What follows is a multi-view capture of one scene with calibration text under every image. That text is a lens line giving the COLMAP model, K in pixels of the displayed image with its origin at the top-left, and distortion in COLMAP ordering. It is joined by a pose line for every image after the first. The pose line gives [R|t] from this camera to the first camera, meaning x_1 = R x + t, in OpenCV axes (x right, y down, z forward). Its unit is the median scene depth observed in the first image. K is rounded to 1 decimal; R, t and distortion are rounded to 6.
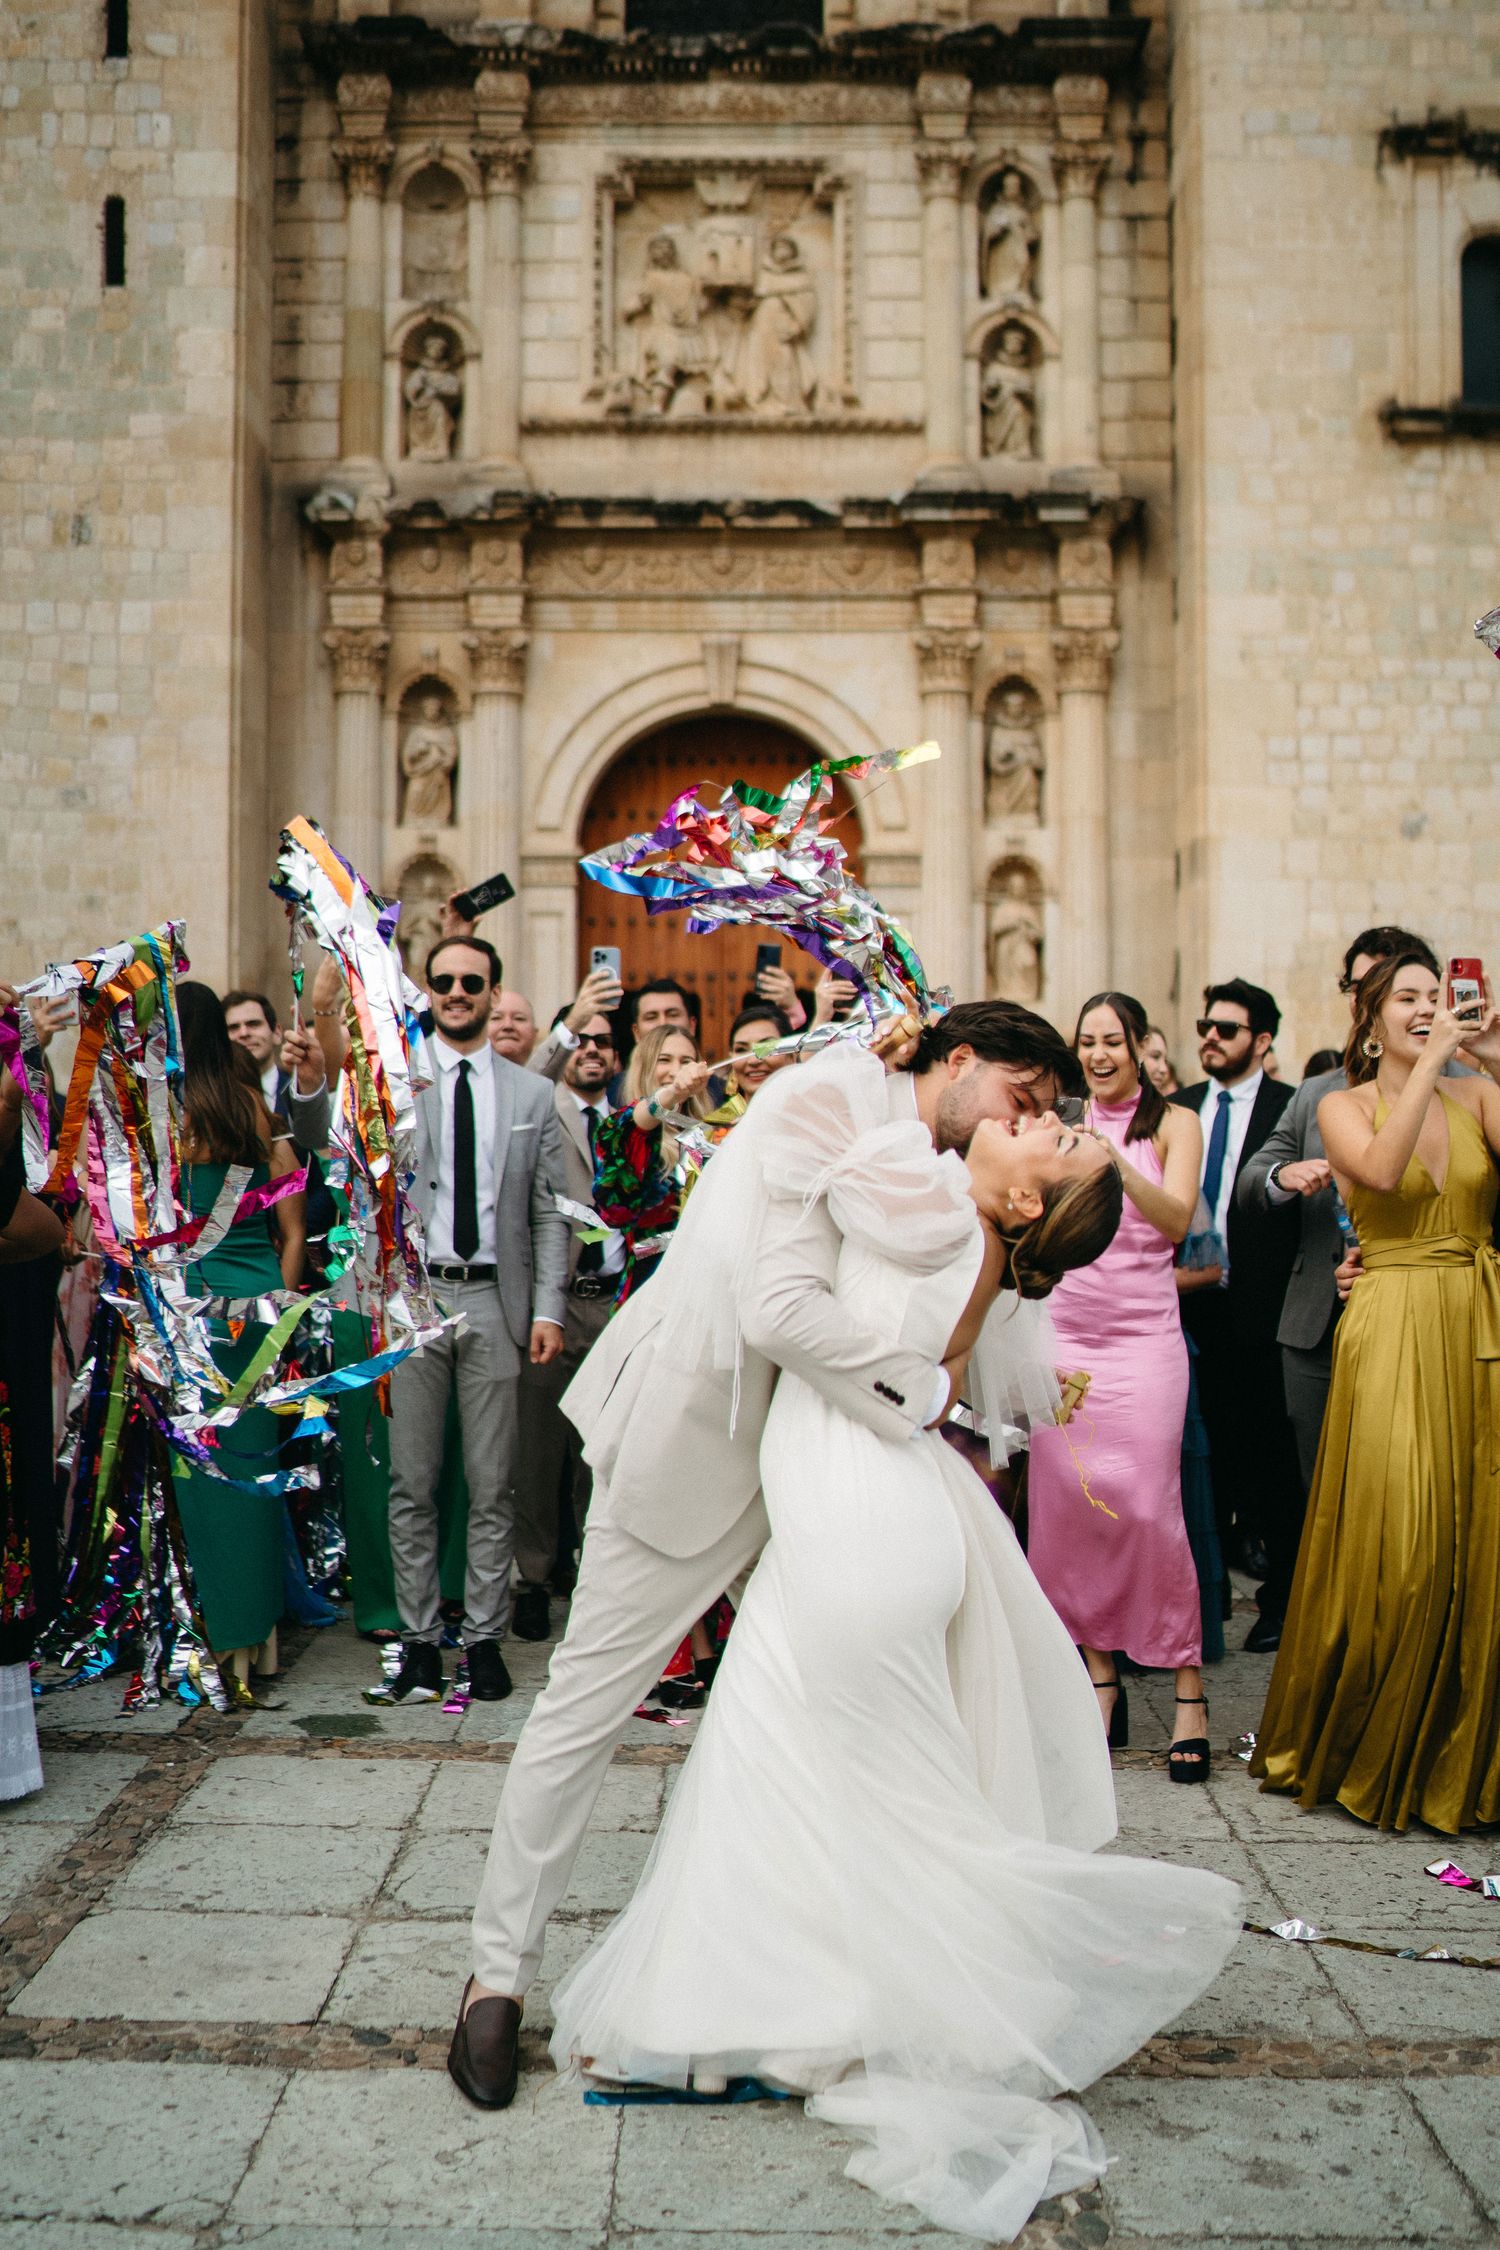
lens RADIAL K [[2121.7, 0, 740.3], [0, 2121.7, 1114.6], [0, 0, 1]] dist [-0.040870, 0.000000]
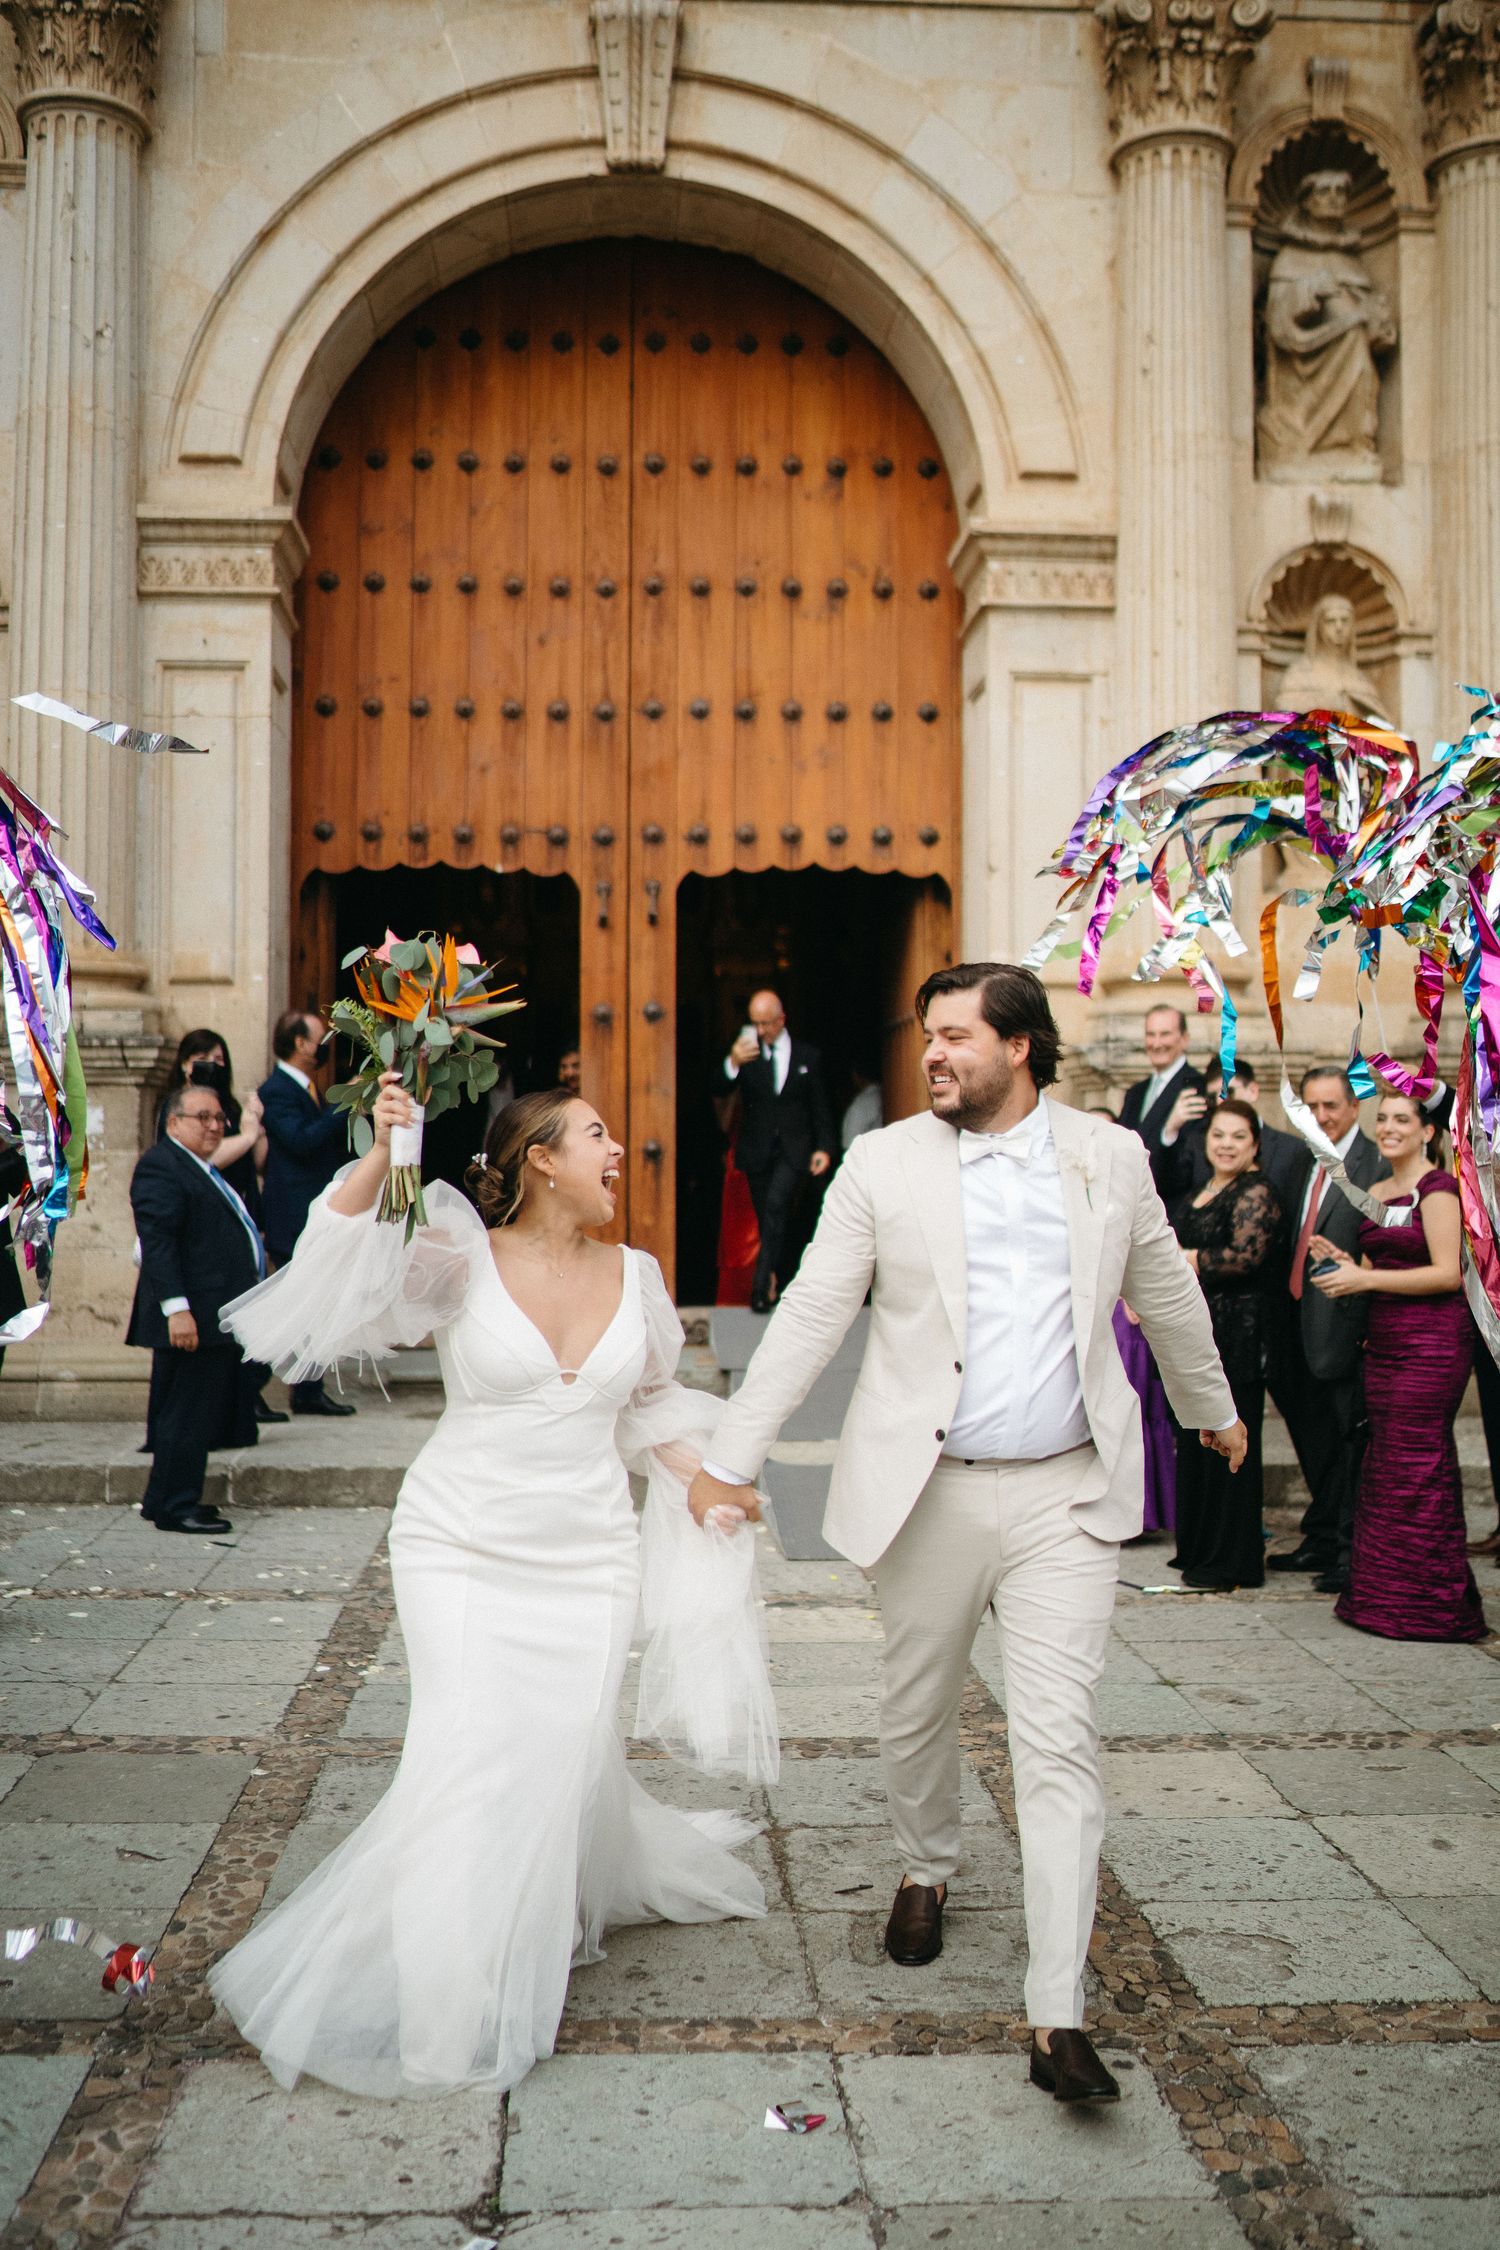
lens RADIAL K [[2121.7, 0, 768.0], [0, 2121.7, 1149.3], [0, 0, 1]] dist [-0.040870, 0.000000]
pose [[0.996432, 0.004059, 0.084298, -0.017037], [-0.003052, 0.999923, -0.012066, 0.002919], [-0.084341, 0.011766, 0.996367, 0.591857]]
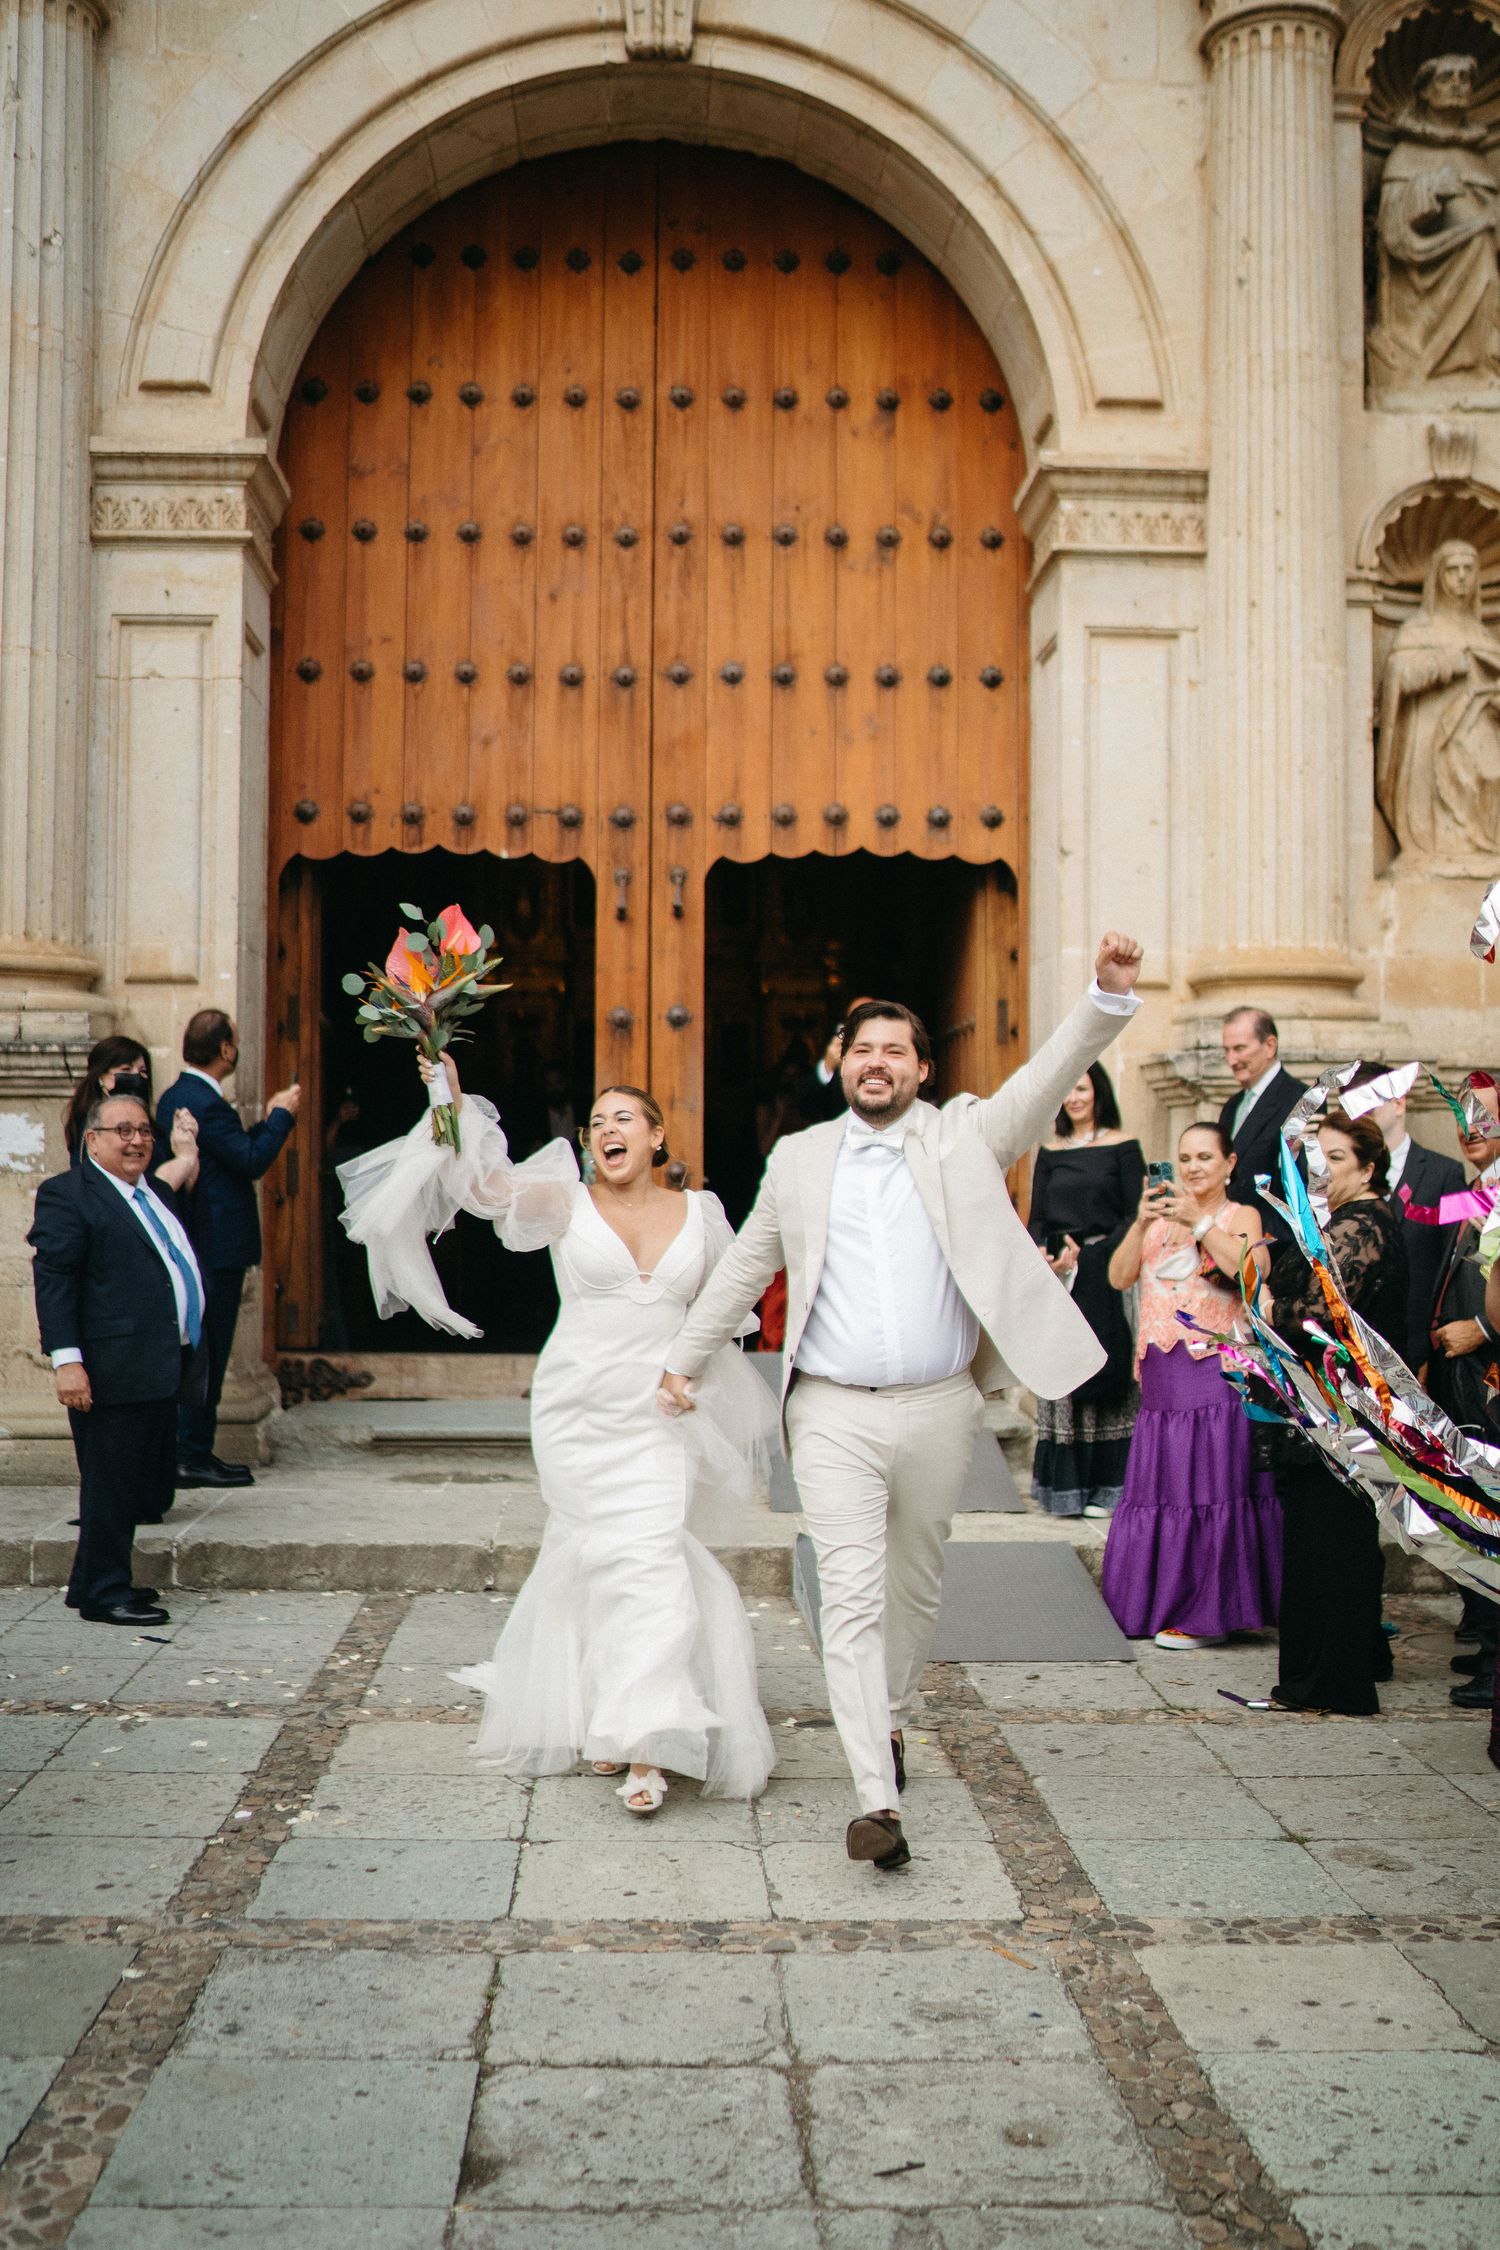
lens RADIAL K [[2121.7, 0, 793.7], [0, 2121.7, 1179.0], [0, 0, 1]] dist [-0.040870, 0.000000]
pose [[0.997477, 0.005777, 0.070750, -0.010137], [-0.005089, 0.999938, -0.009894, 0.002628], [-0.070803, 0.009509, 0.997445, 0.643207]]
